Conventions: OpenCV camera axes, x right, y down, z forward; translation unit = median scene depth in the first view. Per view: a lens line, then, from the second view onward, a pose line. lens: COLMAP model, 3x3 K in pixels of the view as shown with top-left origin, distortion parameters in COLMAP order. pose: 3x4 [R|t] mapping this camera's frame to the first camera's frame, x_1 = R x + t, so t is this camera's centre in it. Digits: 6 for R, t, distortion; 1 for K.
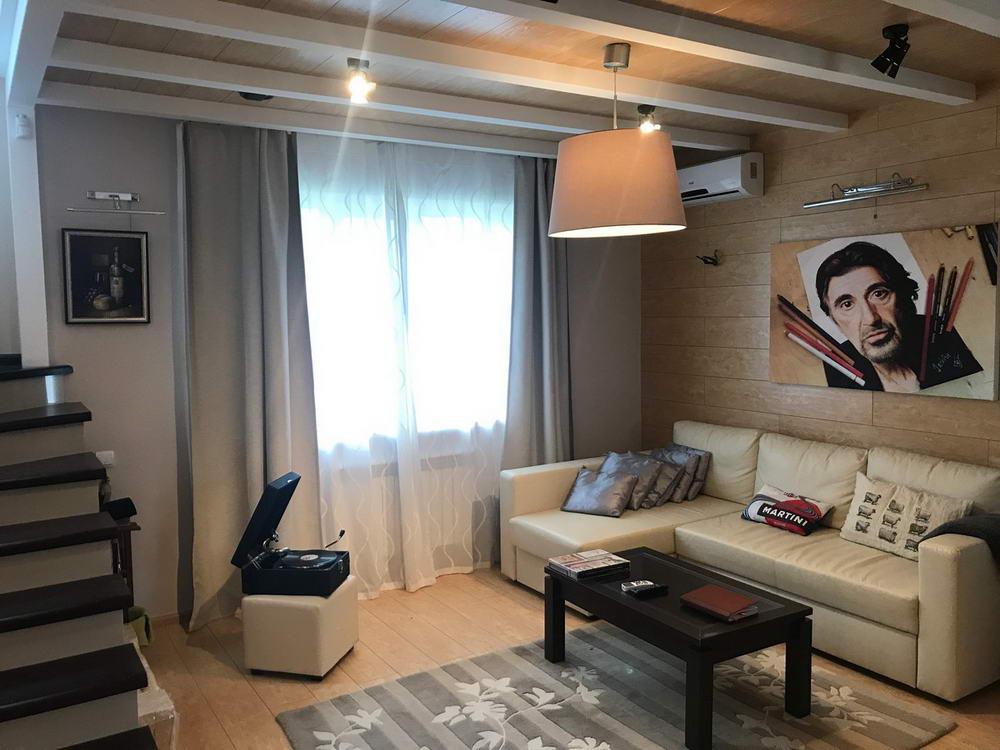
lens RADIAL K [[823.3, 0, 489.2], [0, 823.3, 363.7], [0, 0, 1]] dist [0.039801, -0.036489]
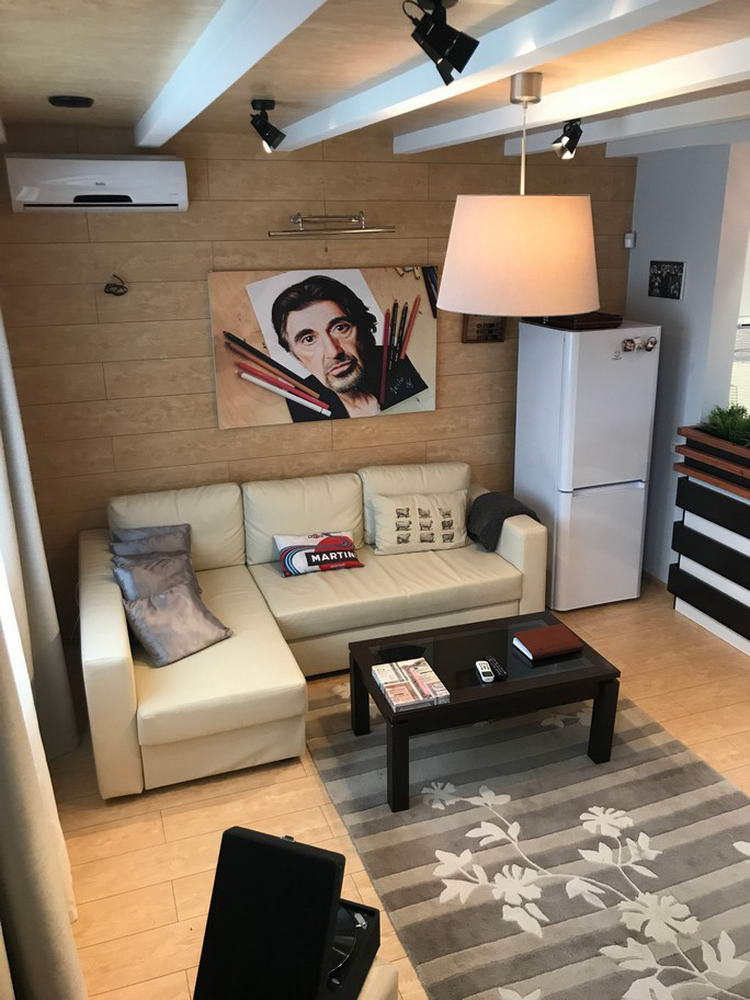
lens RADIAL K [[823.3, 0, 379.8], [0, 823.3, 483.4], [0, 0, 1]] dist [0.039801, -0.036489]
pose [[0.210359, -0.274131, 0.938404, -0.581263], [0.073603, 0.961598, 0.264407, -0.174372], [-0.974850, 0.013449, 0.222457, 0.751455]]
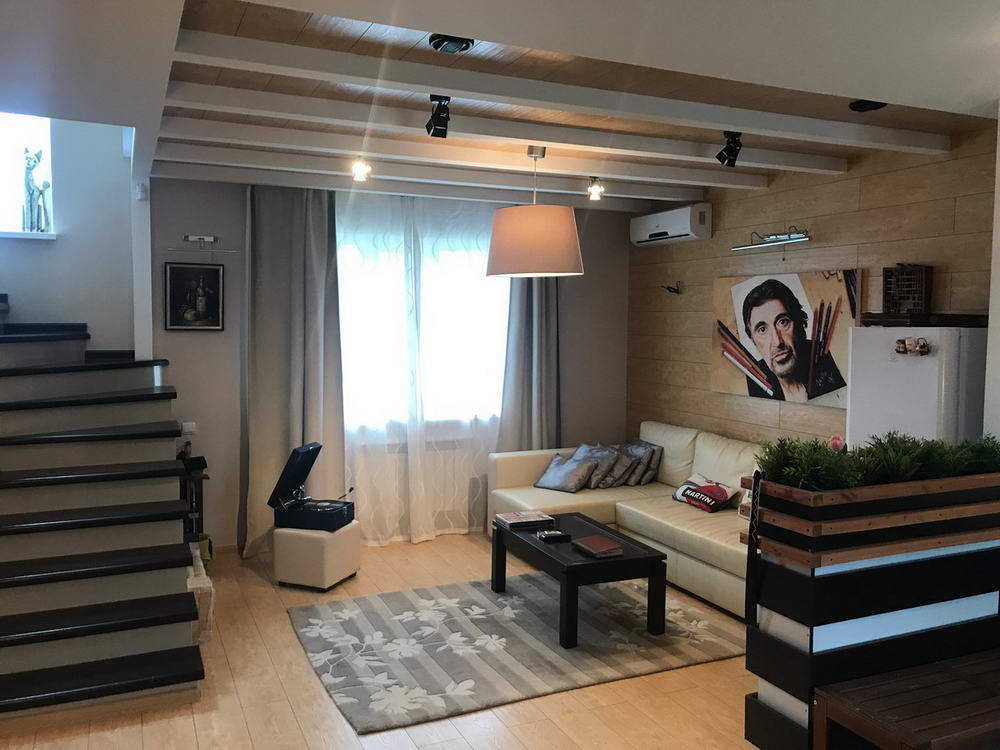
lens RADIAL K [[823.3, 0, 492.3], [0, 823.3, 359.7], [0, 0, 1]] dist [0.039801, -0.036489]
pose [[0.990380, 0.030844, -0.134892, 0.216750], [-0.032778, 0.999389, -0.012140, 0.001759], [0.134436, 0.016445, 0.990786, -0.297037]]
